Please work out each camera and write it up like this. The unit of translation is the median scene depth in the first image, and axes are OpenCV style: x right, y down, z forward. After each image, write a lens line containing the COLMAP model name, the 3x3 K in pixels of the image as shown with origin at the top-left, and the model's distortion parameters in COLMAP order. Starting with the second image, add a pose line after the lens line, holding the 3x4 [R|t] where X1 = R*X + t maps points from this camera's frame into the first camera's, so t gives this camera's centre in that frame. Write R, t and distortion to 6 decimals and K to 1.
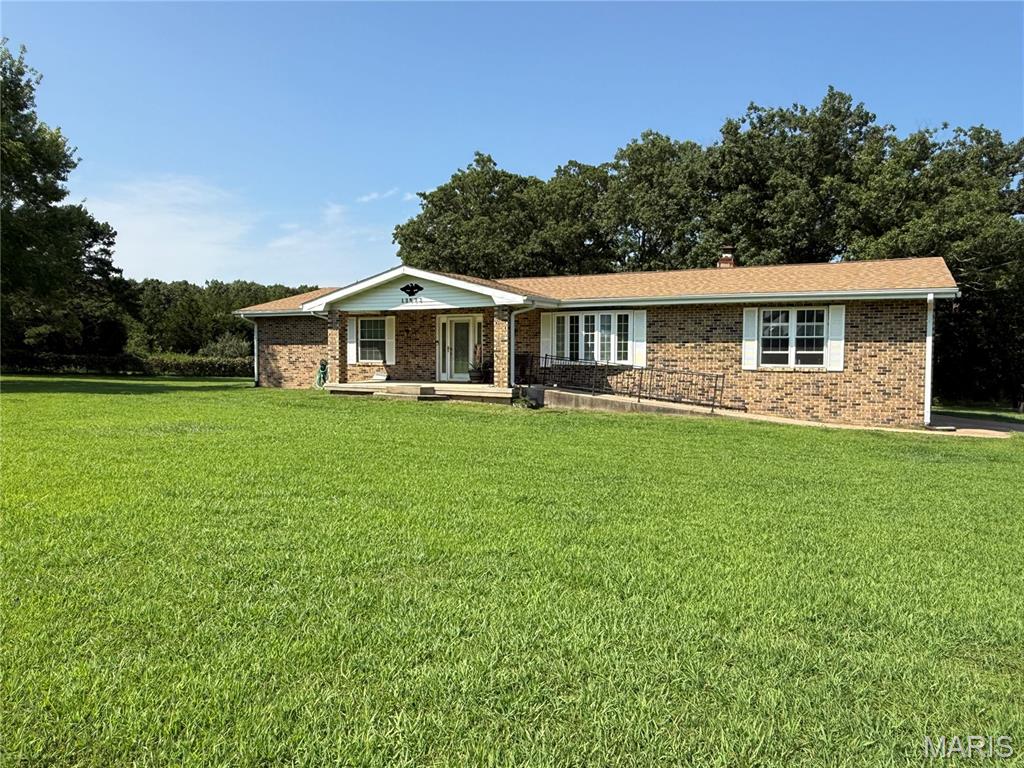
lens RADIAL K [[719.2, 0, 512.0], [0, 719.2, 384.0], [0, 0, 1]] dist [0.003267, 0.000284]
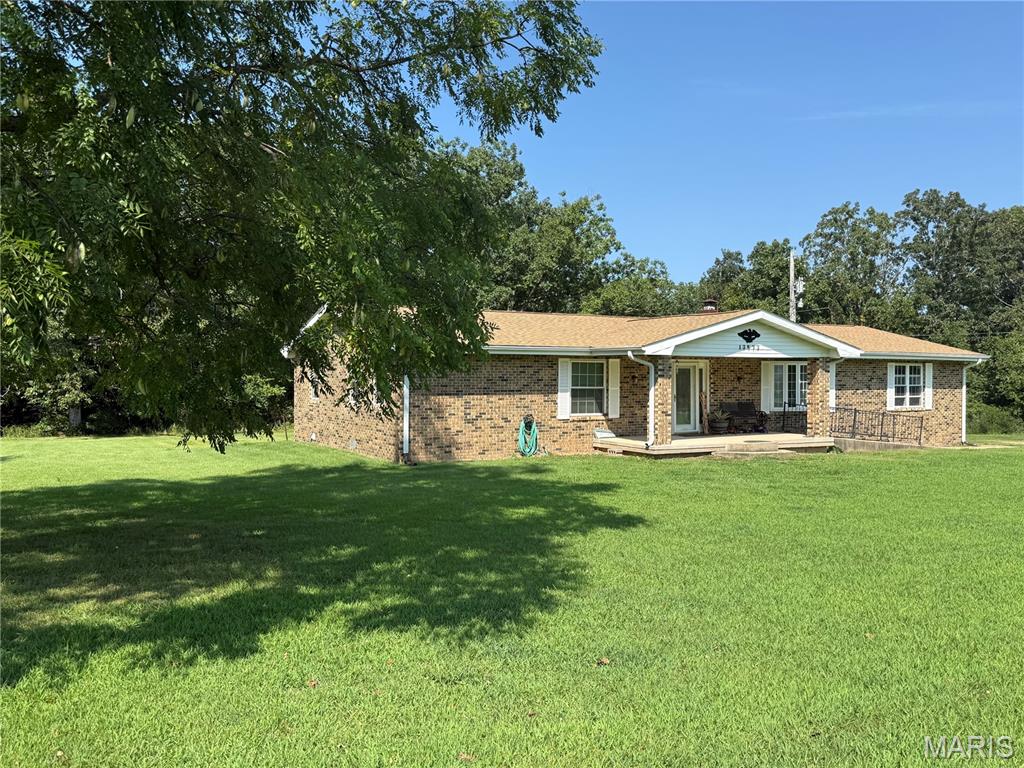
lens RADIAL K [[823.7, 0, 512.0], [0, 823.7, 384.0], [0, 0, 1]] dist [-0.005976, -0.003236]
pose [[0.570431, -0.011048, 0.821271, -1.159483], [0.035567, 0.999304, -0.011260, -0.068401], [-0.820575, 0.035633, 0.570427, 0.649292]]
